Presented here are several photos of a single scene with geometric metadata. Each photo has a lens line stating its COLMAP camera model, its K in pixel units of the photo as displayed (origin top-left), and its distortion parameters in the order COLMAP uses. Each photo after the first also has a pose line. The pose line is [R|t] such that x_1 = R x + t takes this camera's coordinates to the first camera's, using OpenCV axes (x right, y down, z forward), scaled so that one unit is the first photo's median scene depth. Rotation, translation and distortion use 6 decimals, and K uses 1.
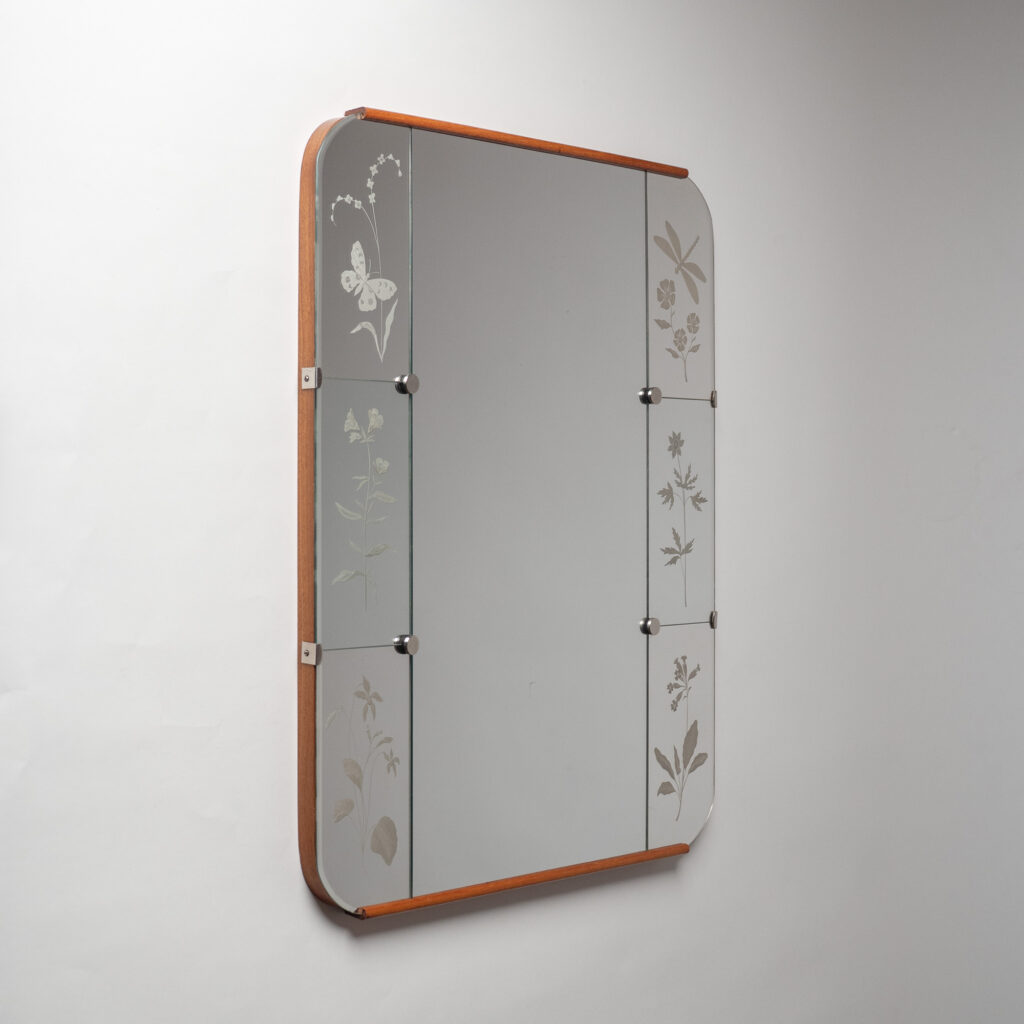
lens RADIAL K [[1976.7, 0, 511.8], [0, 1976.7, 511.8], [0, 0, 1]] dist [-0.131571, 0.000000]
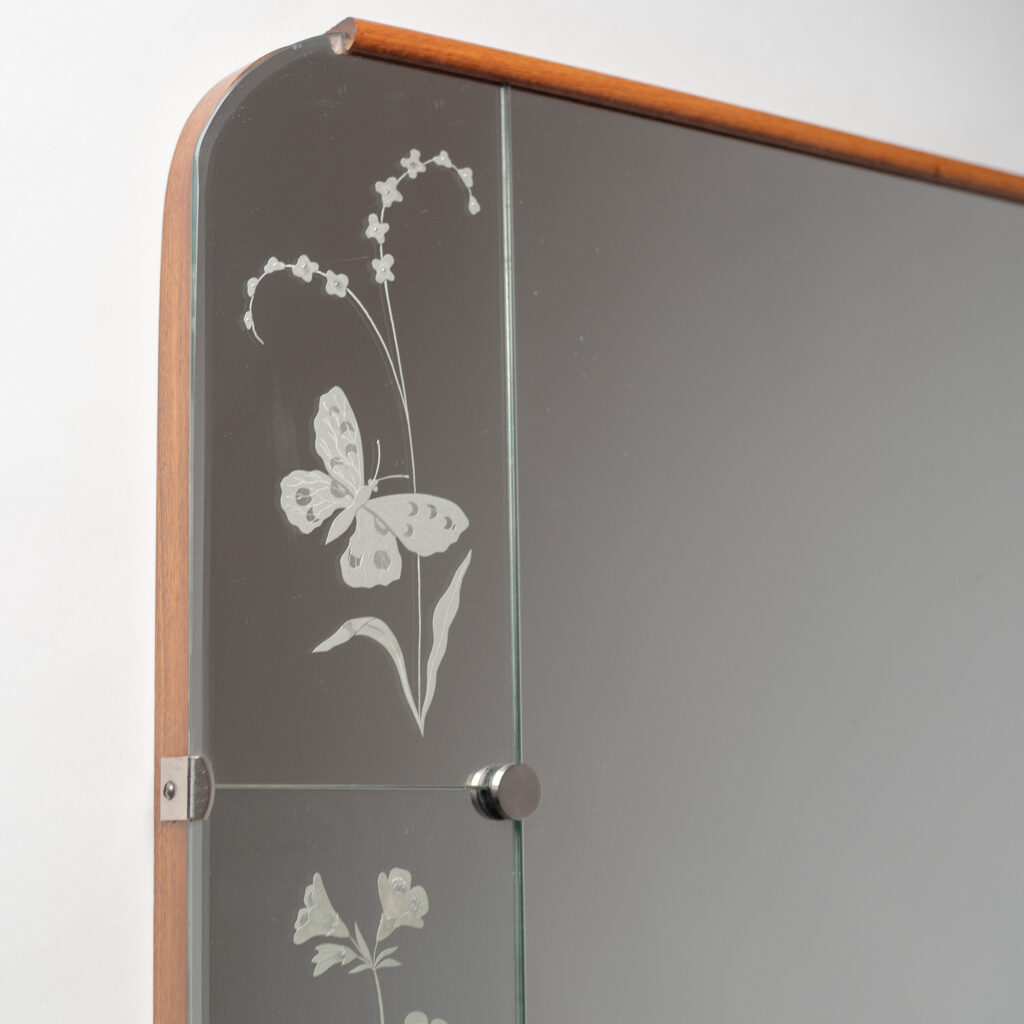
lens RADIAL K [[1976.7, 0, 511.8], [0, 1976.7, 512.0], [0, 0, 1]] dist [-0.131571, 0.000000]
pose [[0.971897, -0.044853, -0.231093, 0.031578], [0.008009, 0.987412, -0.157965, -0.059807], [0.235270, 0.151675, 0.960022, 0.671563]]
